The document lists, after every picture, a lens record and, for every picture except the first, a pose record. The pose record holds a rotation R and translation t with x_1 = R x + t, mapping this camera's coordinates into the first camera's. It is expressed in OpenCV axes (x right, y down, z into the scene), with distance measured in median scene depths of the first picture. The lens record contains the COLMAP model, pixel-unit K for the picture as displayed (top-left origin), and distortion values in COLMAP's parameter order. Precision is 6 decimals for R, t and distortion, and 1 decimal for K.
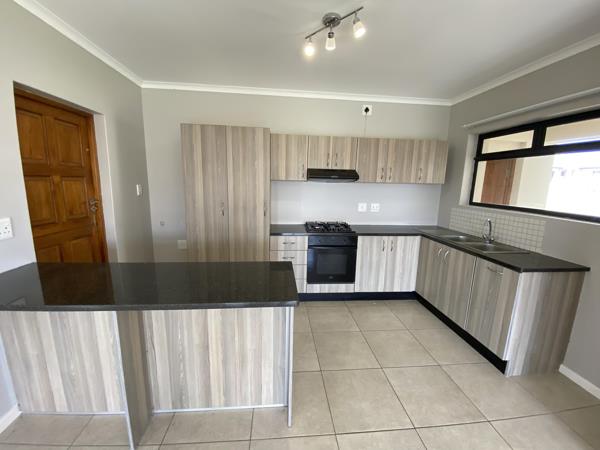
lens RADIAL K [[242.8, 0, 300.0], [0, 242.8, 225.0], [0, 0, 1]] dist [0.013650, -0.000012]
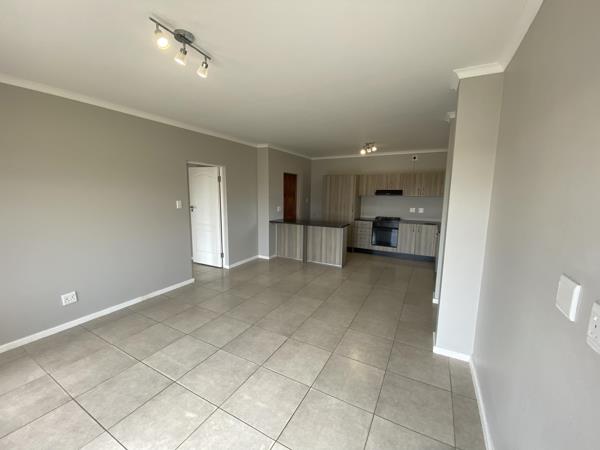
lens RADIAL K [[242.8, 0, 300.0], [0, 242.8, 225.0], [0, 0, 1]] dist [0.013650, -0.000012]
pose [[0.832581, 0.055204, -0.551146, 0.668200], [-0.087277, 0.995666, -0.032117, 0.197162], [0.546984, 0.074842, 0.833791, -1.108898]]
